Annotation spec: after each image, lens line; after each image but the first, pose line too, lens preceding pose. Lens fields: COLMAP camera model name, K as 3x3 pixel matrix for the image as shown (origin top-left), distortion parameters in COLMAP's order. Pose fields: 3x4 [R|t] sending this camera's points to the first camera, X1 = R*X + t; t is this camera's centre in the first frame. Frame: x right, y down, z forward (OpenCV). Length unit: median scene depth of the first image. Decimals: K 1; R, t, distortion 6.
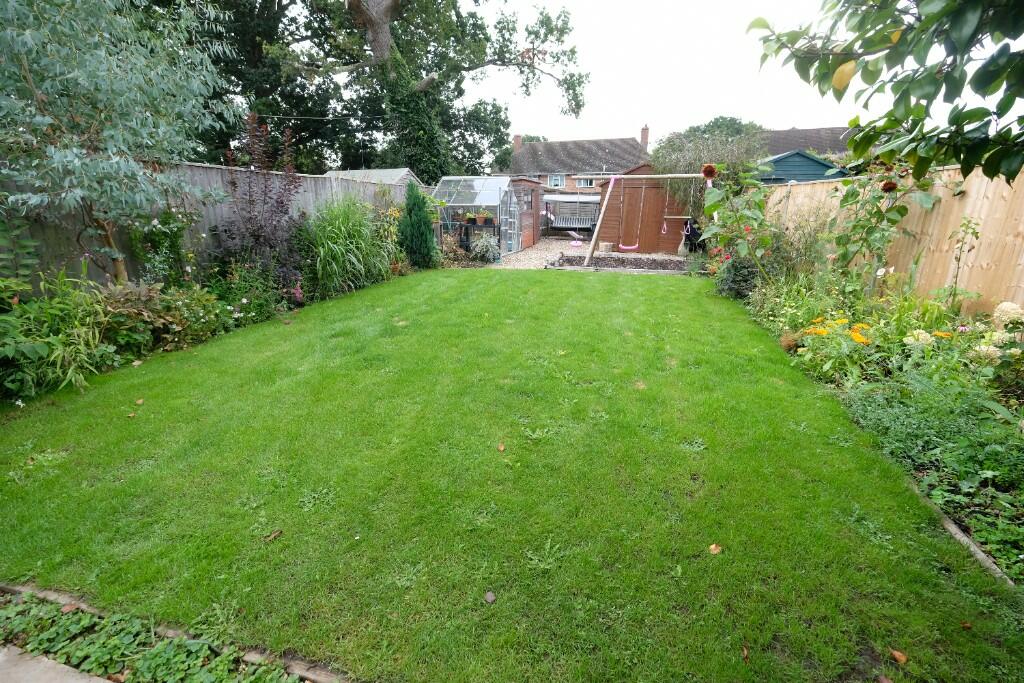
lens RADIAL K [[445.1, 0, 511.1], [0, 445.1, 341.4], [0, 0, 1]] dist [-0.003135, 0.001068]
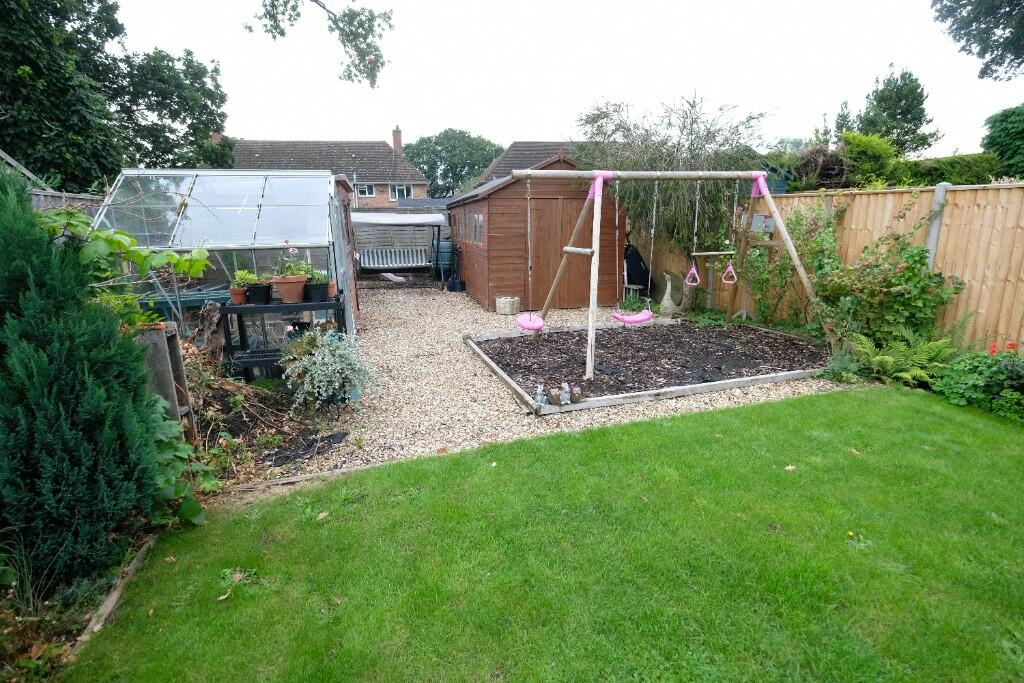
lens RADIAL K [[504.7, 0, 513.1], [0, 504.7, 340.1], [0, 0, 1]] dist [0.003161, 0.001428]
pose [[0.857553, -0.139697, 0.495063, -0.068322], [0.172723, 0.984740, -0.021319, -0.111952], [-0.484530, 0.103791, 0.868596, 0.330838]]
